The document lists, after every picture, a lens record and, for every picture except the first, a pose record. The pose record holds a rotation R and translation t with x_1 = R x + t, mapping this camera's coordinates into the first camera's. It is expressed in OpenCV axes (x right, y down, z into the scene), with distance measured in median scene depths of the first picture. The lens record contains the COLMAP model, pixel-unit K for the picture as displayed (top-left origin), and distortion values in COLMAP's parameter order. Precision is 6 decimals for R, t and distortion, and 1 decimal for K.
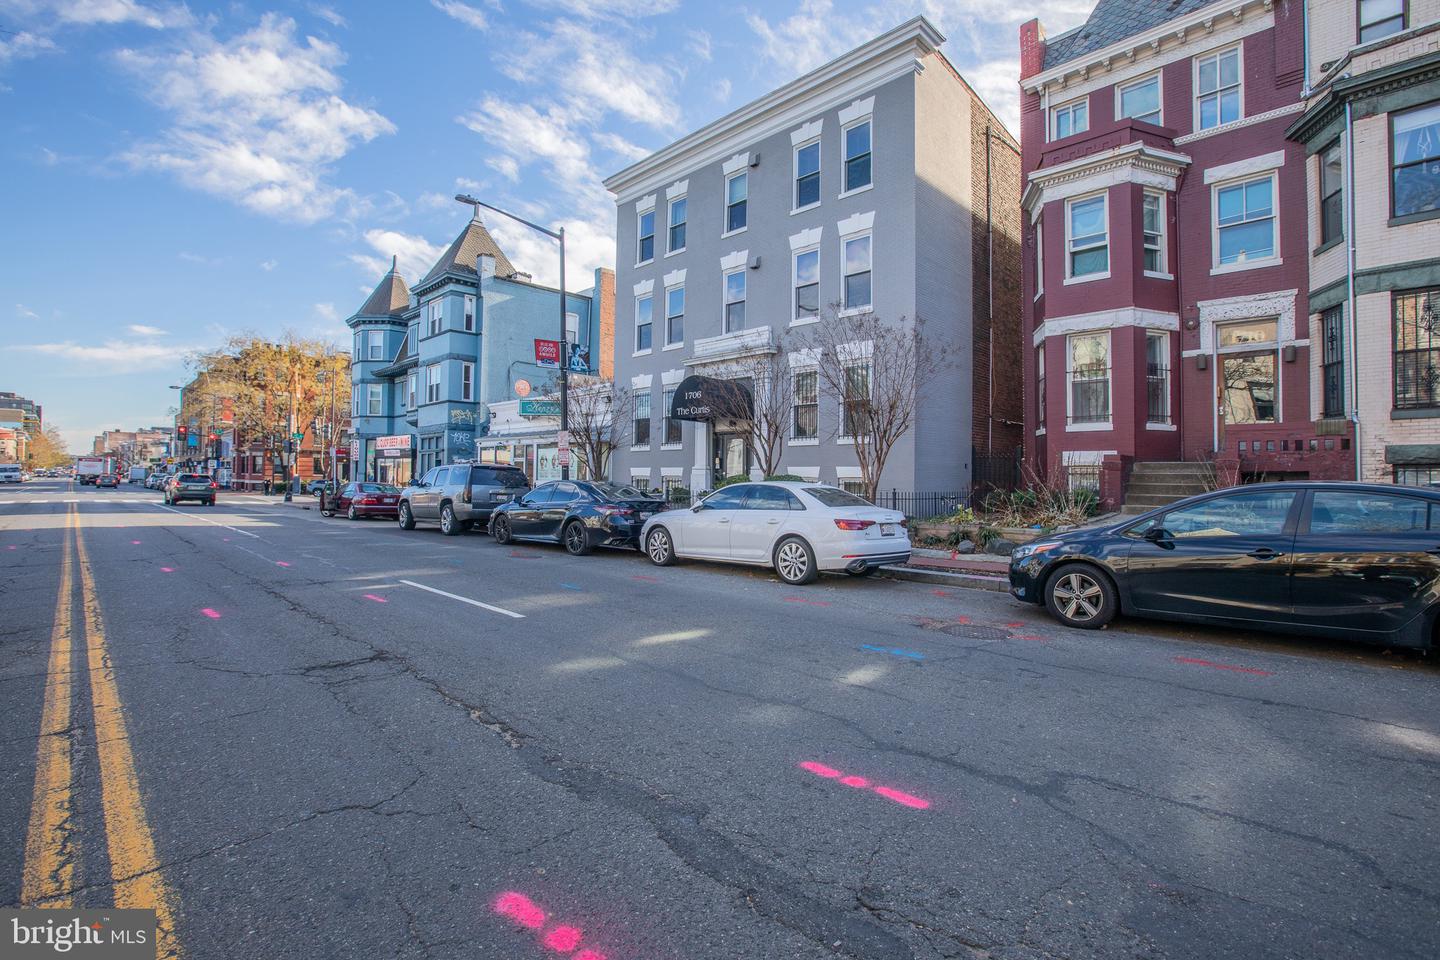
lens RADIAL K [[679.0, 0, 736.6], [0, 679.0, 468.5], [0, 0, 1]] dist [-0.042533, 0.016488]
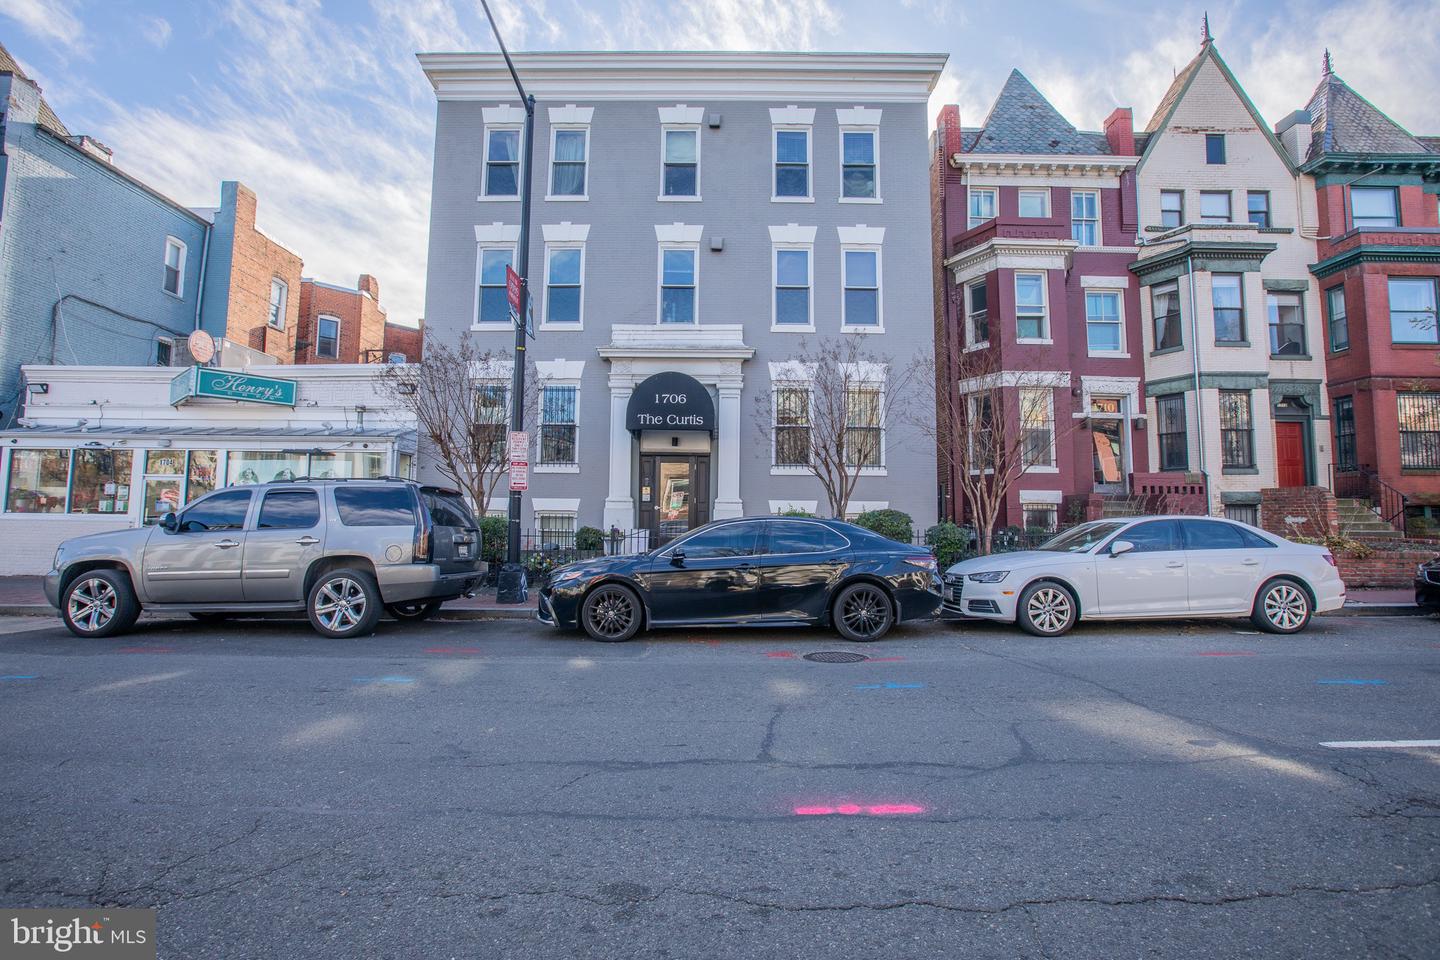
lens RADIAL K [[653.4, 0, 720.9], [0, 653.4, 474.3], [0, 0, 1]] dist [-0.040683, 0.015352]
pose [[0.715772, 0.046611, 0.696777, -0.570517], [-0.010553, 0.998378, -0.055946, 0.012770], [-0.698255, 0.032692, 0.715103, 0.525399]]
